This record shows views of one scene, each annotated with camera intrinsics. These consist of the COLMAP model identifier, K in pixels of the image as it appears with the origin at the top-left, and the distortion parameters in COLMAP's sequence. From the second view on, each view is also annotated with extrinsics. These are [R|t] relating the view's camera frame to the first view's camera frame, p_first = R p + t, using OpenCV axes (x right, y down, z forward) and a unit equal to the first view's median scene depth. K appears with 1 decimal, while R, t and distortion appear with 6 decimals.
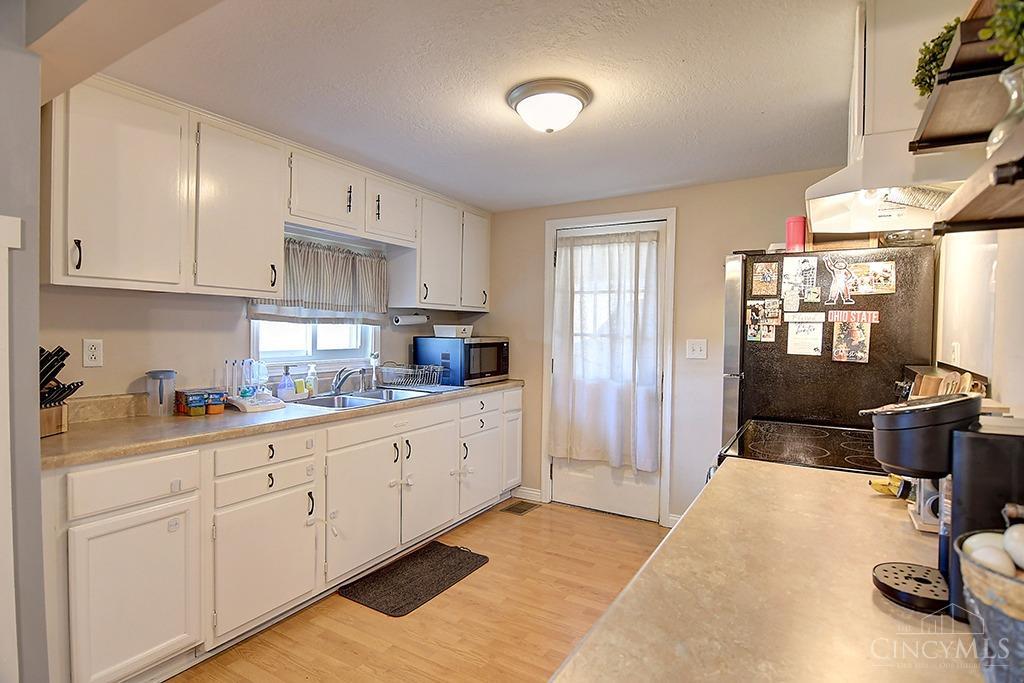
lens RADIAL K [[537.8, 0, 515.3], [0, 537.8, 341.7], [0, 0, 1]] dist [0.001084, -0.000923]
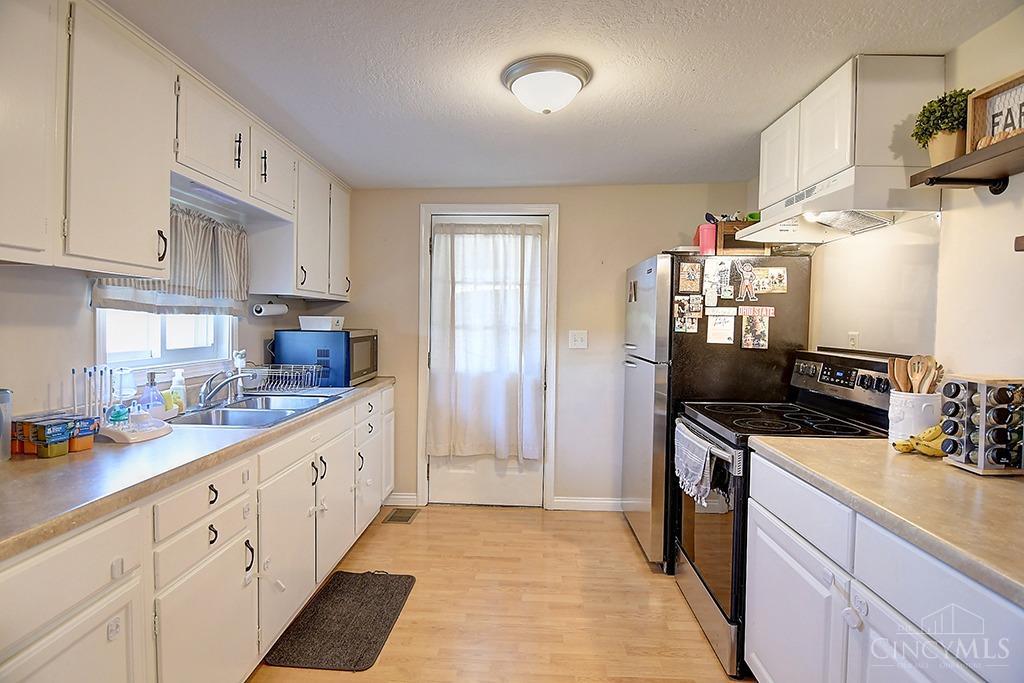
lens RADIAL K [[537.8, 0, 515.3], [0, 537.8, 341.7], [0, 0, 1]] dist [0.001084, -0.000923]
pose [[0.883411, -0.018600, 0.468230, -0.304234], [0.010074, 0.999735, 0.020708, -0.006099], [-0.468491, -0.013577, 0.883364, 0.129349]]
